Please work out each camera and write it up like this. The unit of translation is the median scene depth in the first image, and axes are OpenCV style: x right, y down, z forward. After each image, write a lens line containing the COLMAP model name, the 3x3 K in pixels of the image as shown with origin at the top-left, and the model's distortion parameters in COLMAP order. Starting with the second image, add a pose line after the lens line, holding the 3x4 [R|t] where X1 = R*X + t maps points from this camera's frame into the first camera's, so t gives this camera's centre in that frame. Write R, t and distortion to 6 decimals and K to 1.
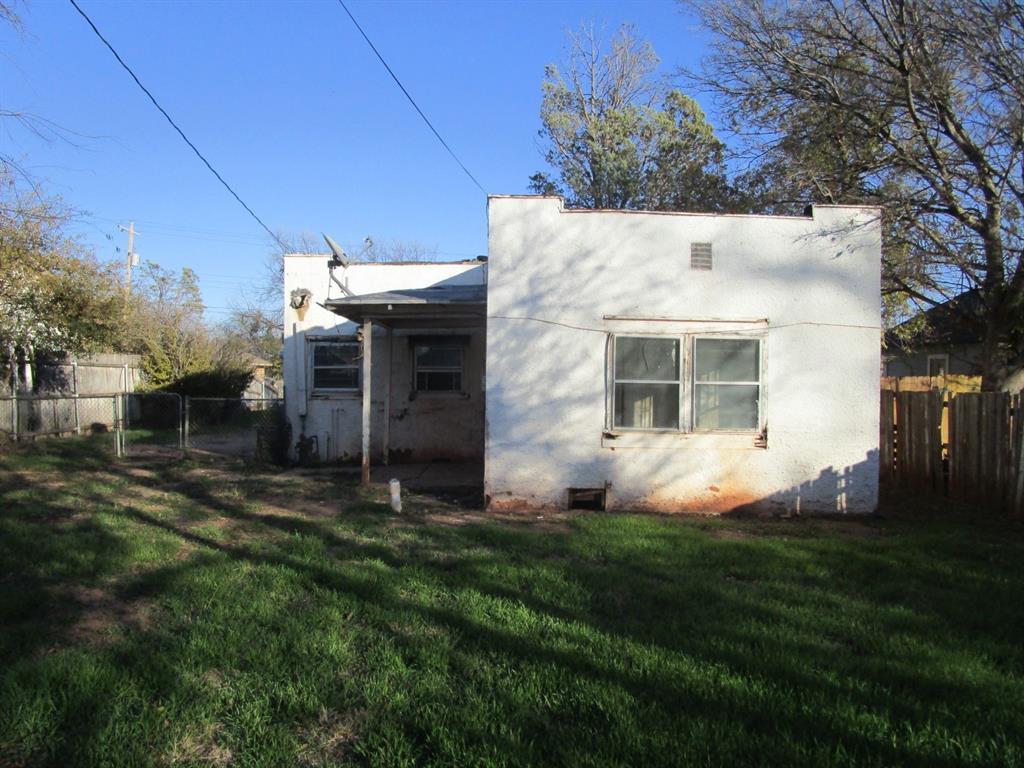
lens RADIAL K [[719.4, 0, 513.5], [0, 719.4, 381.1], [0, 0, 1]] dist [-0.005116, 0.000670]
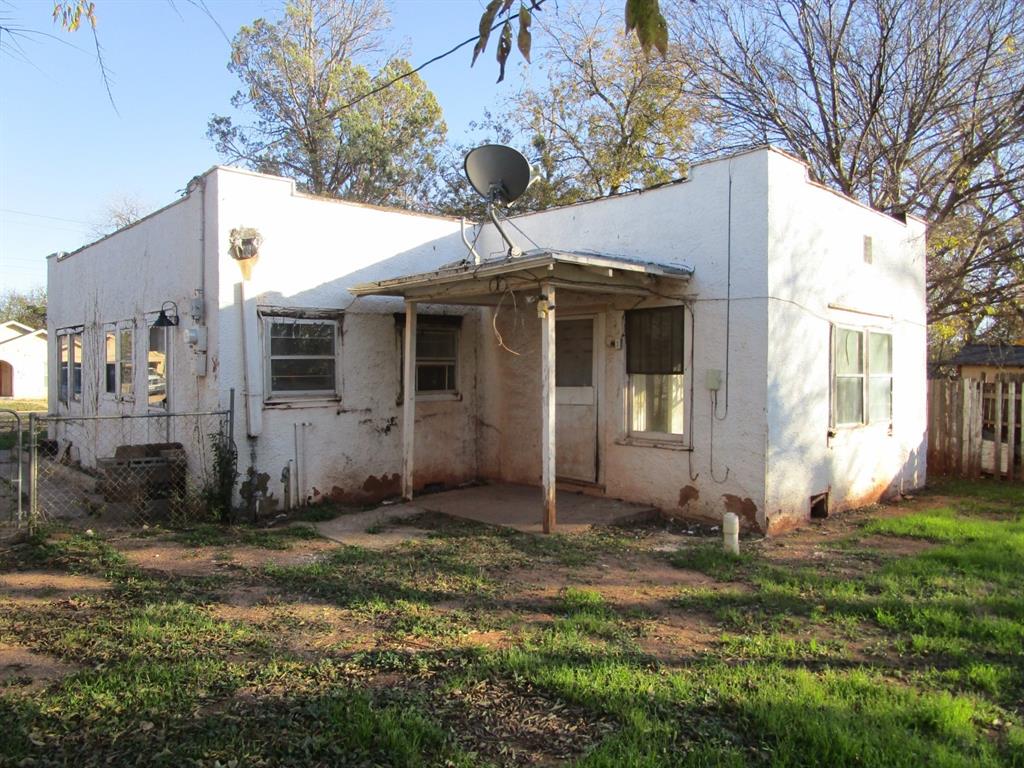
lens RADIAL K [[719.4, 0, 512.1], [0, 719.4, 382.4], [0, 0, 1]] dist [-0.005116, 0.000670]
pose [[0.750056, -0.018770, 0.661108, -0.529397], [0.009543, 0.999800, 0.017559, -0.006743], [-0.661306, -0.006861, 0.750085, 0.400662]]
